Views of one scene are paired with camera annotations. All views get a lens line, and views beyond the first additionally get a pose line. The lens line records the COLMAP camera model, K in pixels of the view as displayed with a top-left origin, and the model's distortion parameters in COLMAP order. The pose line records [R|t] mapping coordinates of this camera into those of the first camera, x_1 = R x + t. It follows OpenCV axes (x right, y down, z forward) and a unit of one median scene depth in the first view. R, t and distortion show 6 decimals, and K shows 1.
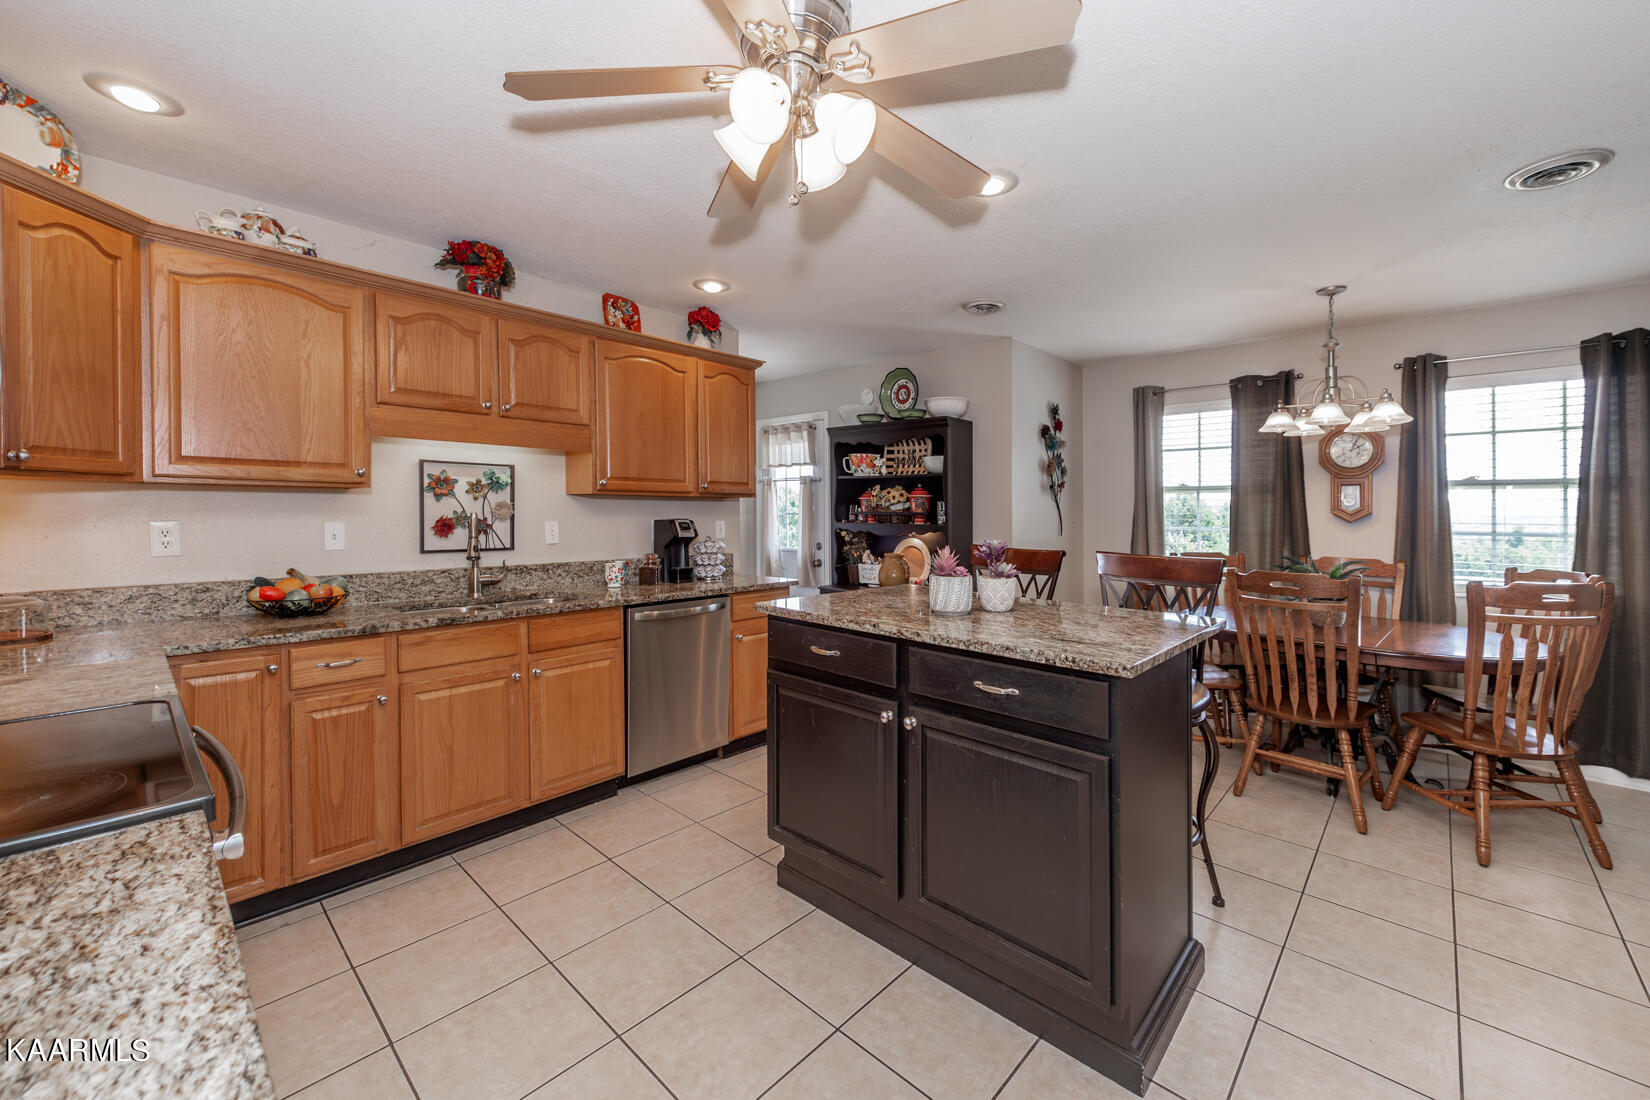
lens RADIAL K [[649.0, 0, 832.8], [0, 649.0, 501.0], [0, 0, 1]] dist [0.002107, 0.000018]
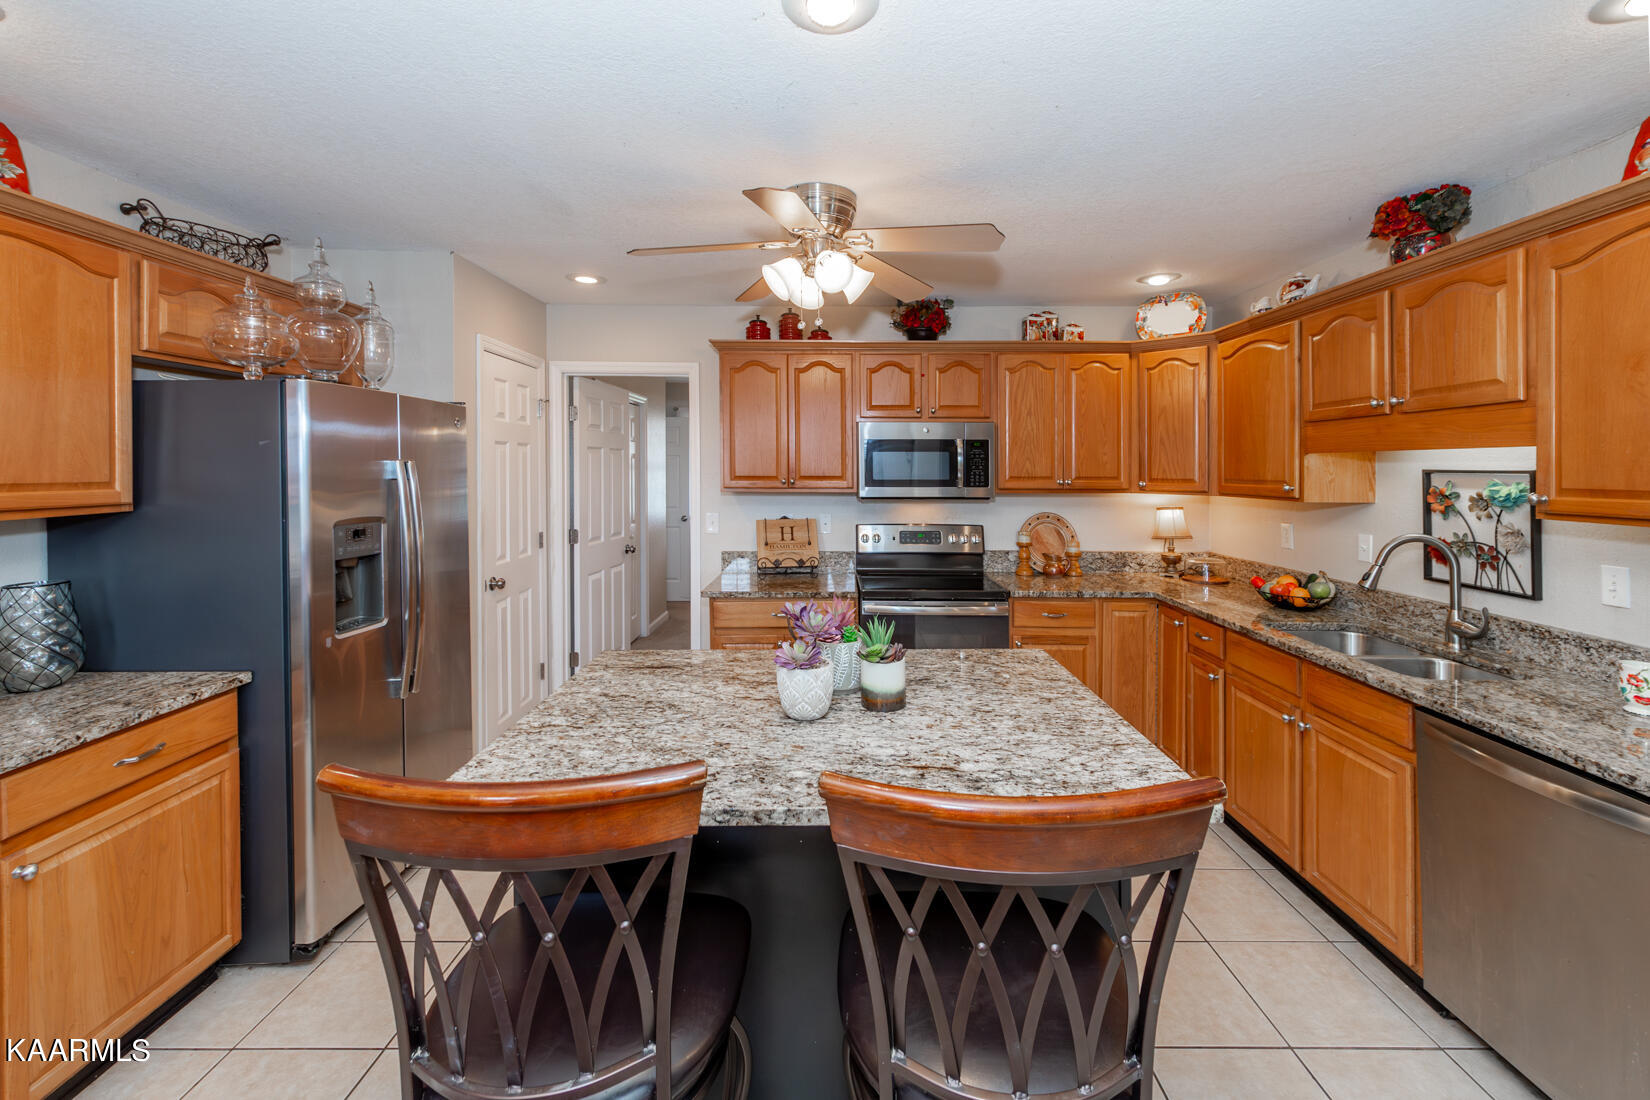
lens RADIAL K [[674.9, 0, 827.9], [0, 674.9, 482.4], [0, 0, 1]] dist [0.004018, -0.000428]
pose [[-0.735027, -0.003968, -0.678027, 0.510527], [-0.005521, 0.999985, 0.000132, -0.040489], [0.678016, 0.003840, -0.735037, 1.074339]]
